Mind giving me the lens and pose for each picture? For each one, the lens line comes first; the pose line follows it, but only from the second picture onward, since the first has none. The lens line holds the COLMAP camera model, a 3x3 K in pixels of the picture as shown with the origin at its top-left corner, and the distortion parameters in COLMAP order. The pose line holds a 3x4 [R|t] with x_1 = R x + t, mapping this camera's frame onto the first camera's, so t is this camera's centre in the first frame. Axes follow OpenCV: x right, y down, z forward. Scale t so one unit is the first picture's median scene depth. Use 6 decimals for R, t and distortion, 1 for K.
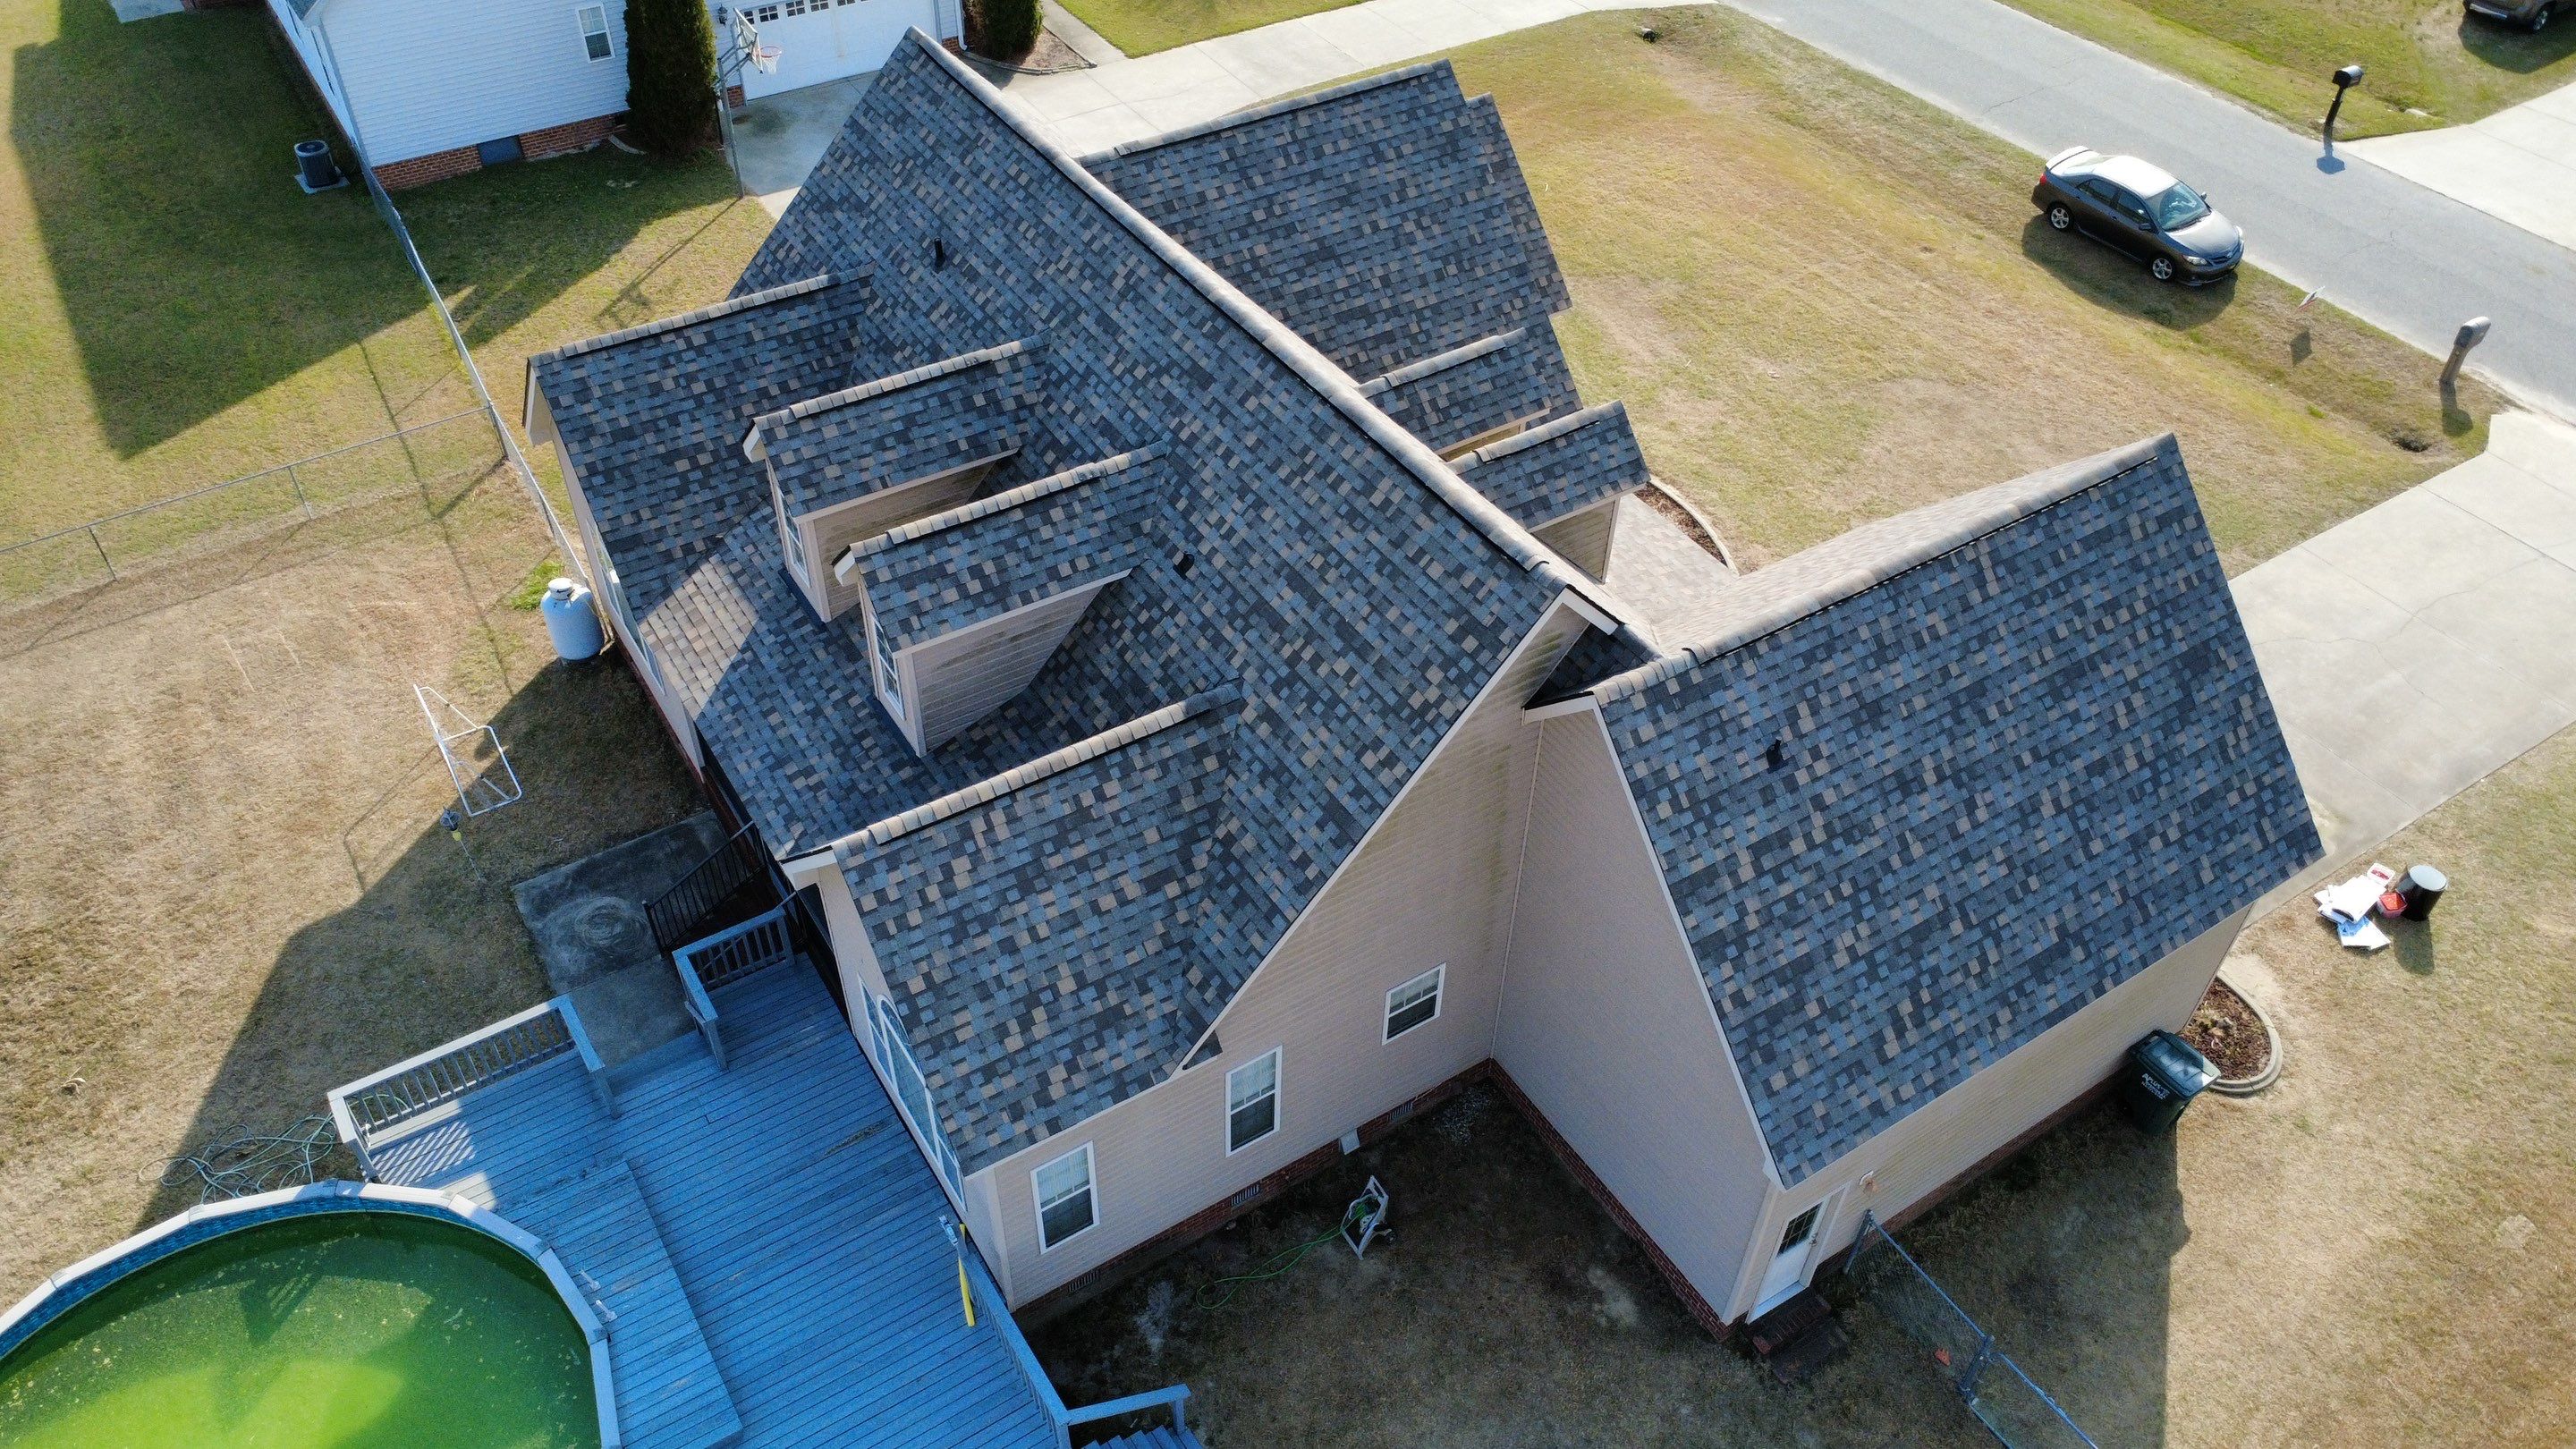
lens RADIAL K [[1865.5, 0, 1289.0], [0, 1865.5, 721.1], [0, 0, 1]] dist [-0.001364, 0.006219]
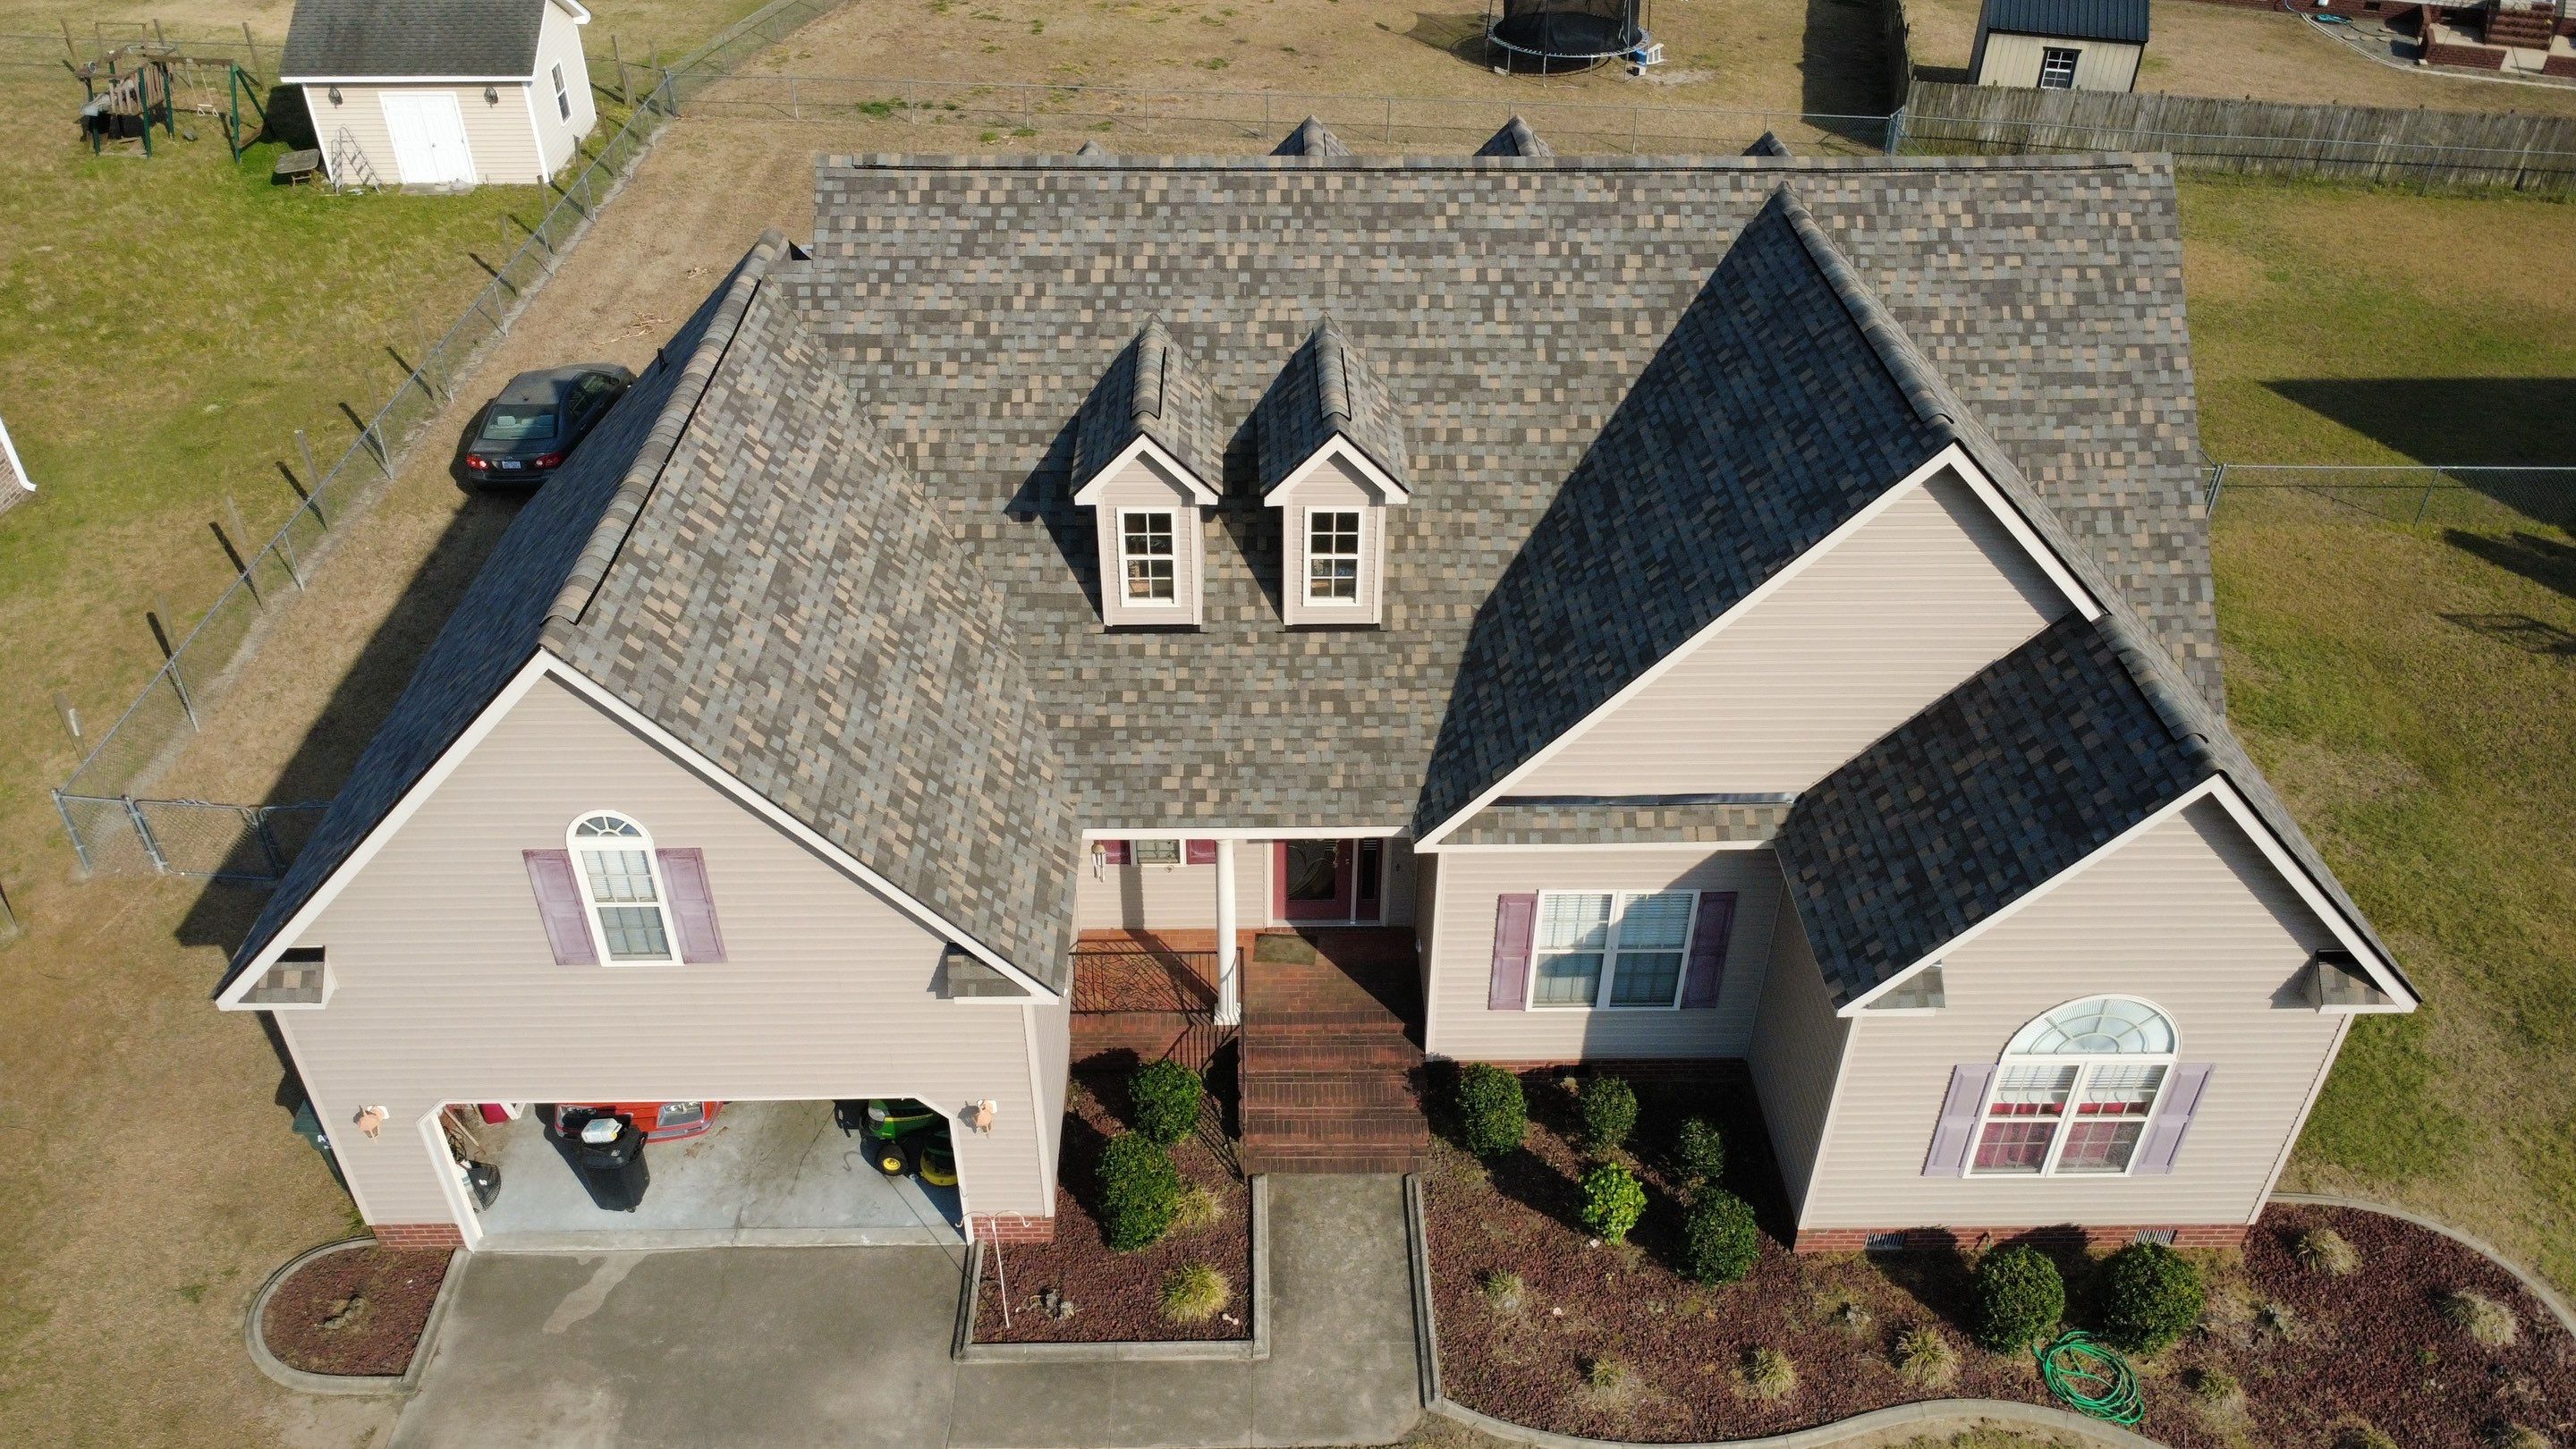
lens RADIAL K [[1865.5, 0, 1289.9], [0, 1865.5, 724.7], [0, 0, 1]] dist [-0.001364, 0.006219]
pose [[-0.520174, 0.482542, -0.704678, 0.818588], [-0.593517, 0.389061, 0.704535, -0.771031], [0.614130, 0.784720, 0.084018, 1.136480]]
